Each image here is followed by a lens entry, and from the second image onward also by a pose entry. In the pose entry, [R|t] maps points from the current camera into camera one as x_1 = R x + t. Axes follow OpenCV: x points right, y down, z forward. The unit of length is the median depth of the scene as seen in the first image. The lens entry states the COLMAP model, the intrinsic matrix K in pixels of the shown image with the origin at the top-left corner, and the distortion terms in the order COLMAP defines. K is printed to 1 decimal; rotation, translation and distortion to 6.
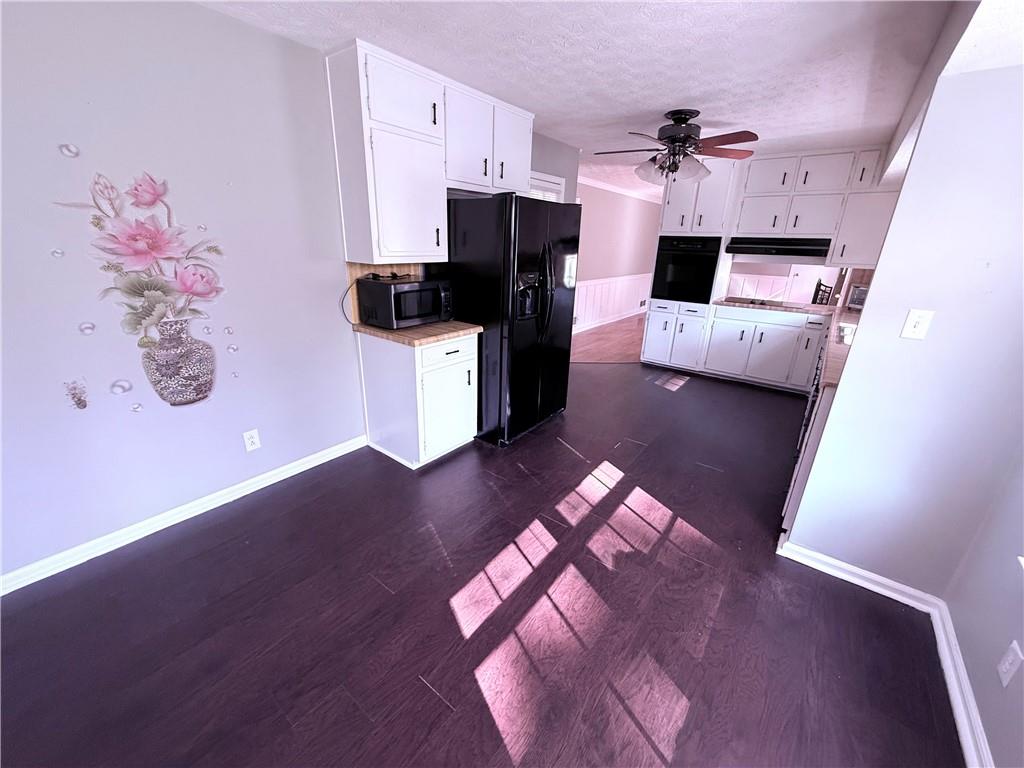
lens RADIAL K [[407.2, 0, 509.0], [0, 407.2, 384.7], [0, 0, 1]] dist [-0.000269, 0.000227]
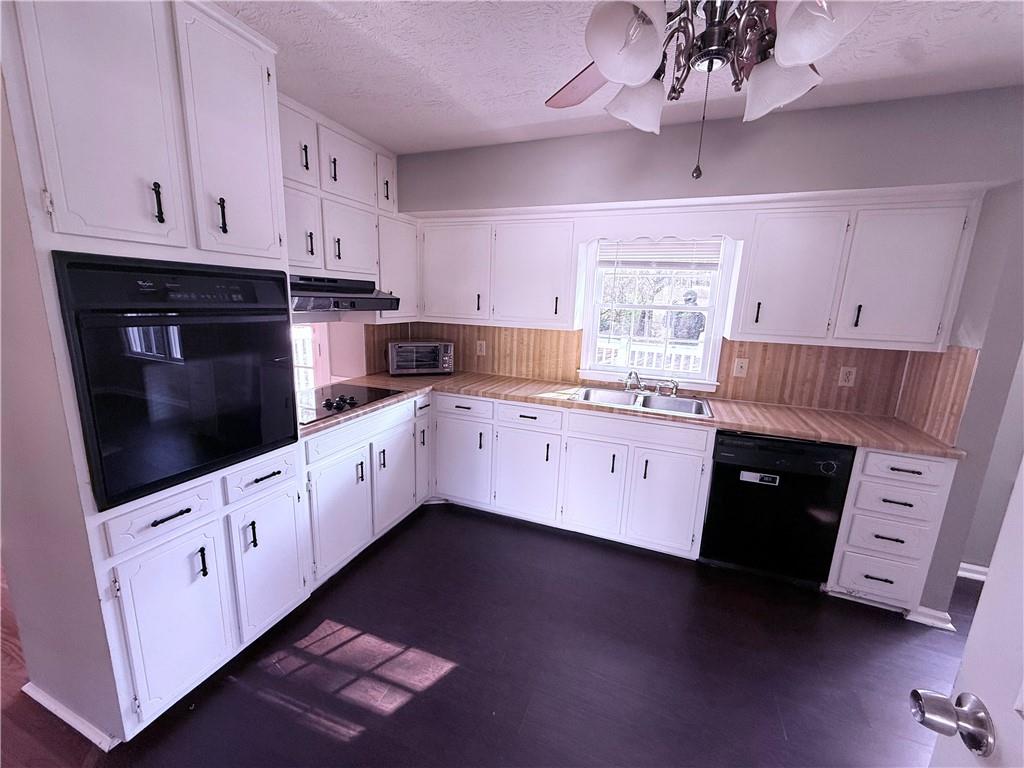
lens RADIAL K [[407.2, 0, 510.2], [0, 407.2, 384.4], [0, 0, 1]] dist [-0.000269, 0.000227]
pose [[-0.277446, -0.234957, 0.931568, 0.202124], [0.281374, 0.907246, 0.312624, -0.734735], [-0.918614, 0.348856, -0.185601, 2.039902]]
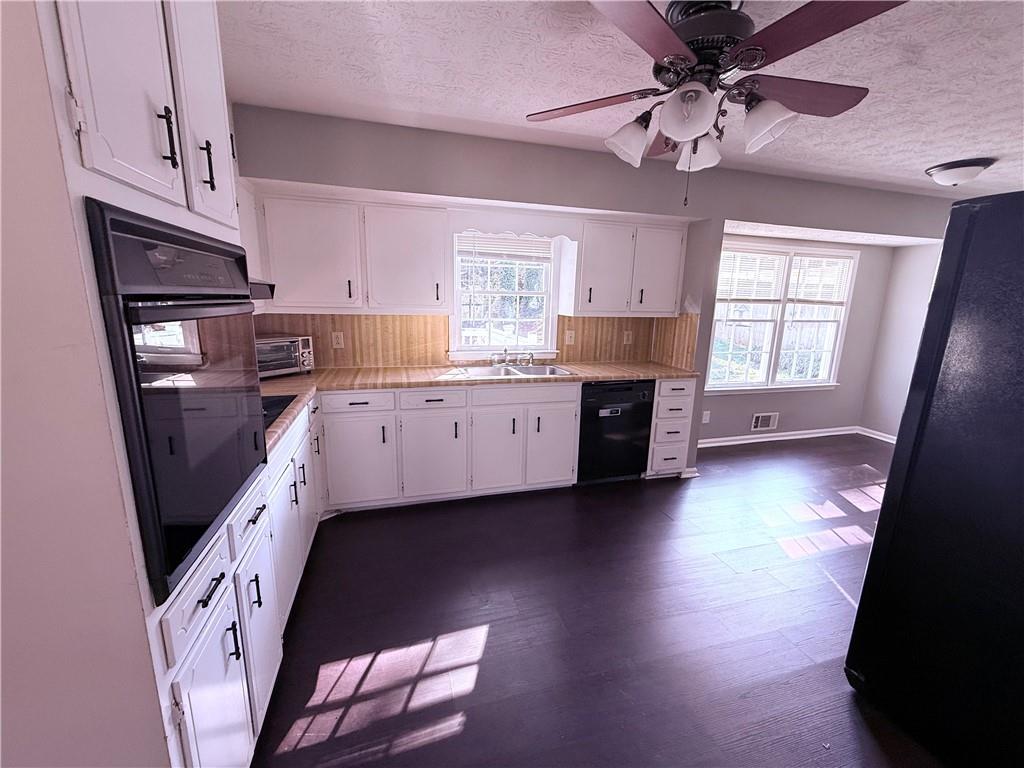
lens RADIAL K [[407.2, 0, 509.5], [0, 407.2, 383.9], [0, 0, 1]] dist [-0.000269, 0.000227]
pose [[-0.805501, -0.171466, 0.567246, 0.425450], [0.152543, 0.864971, 0.478075, -0.870120], [-0.572625, 0.471619, -0.670579, 2.522592]]
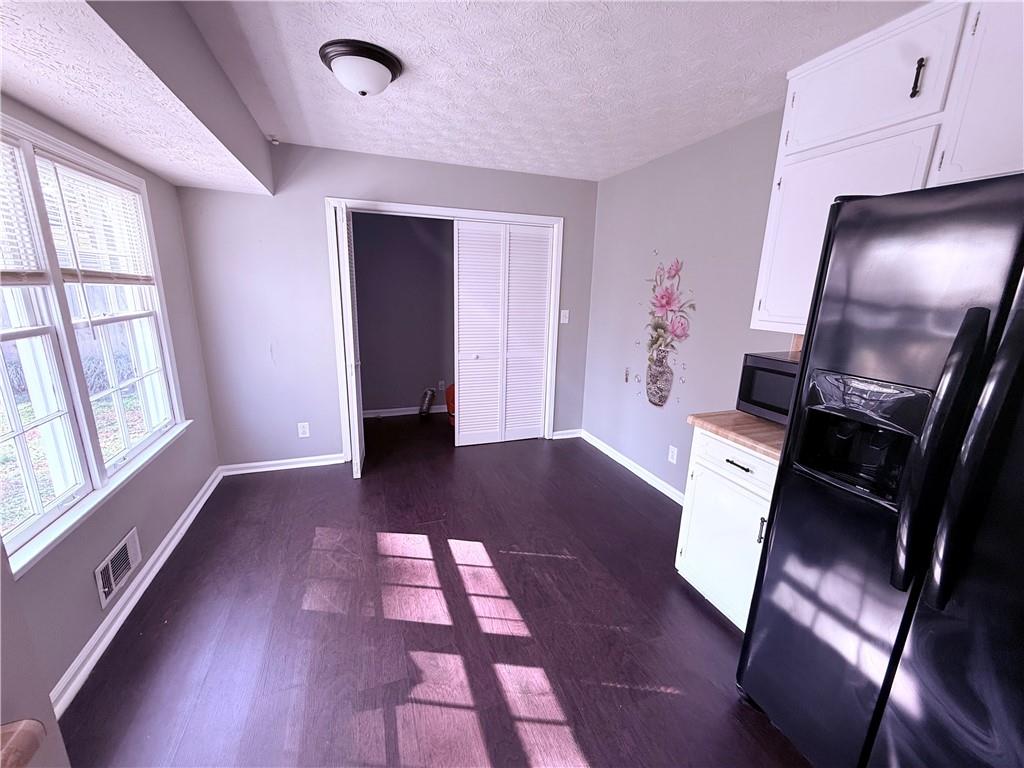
lens RADIAL K [[407.2, 0, 506.3], [0, 407.2, 382.4], [0, 0, 1]] dist [-0.000269, 0.000227]
pose [[-0.533629, 0.152076, -0.831933, 0.768420], [-0.322785, 0.872609, 0.366556, -0.417203], [0.781697, 0.464141, -0.416562, 1.227015]]
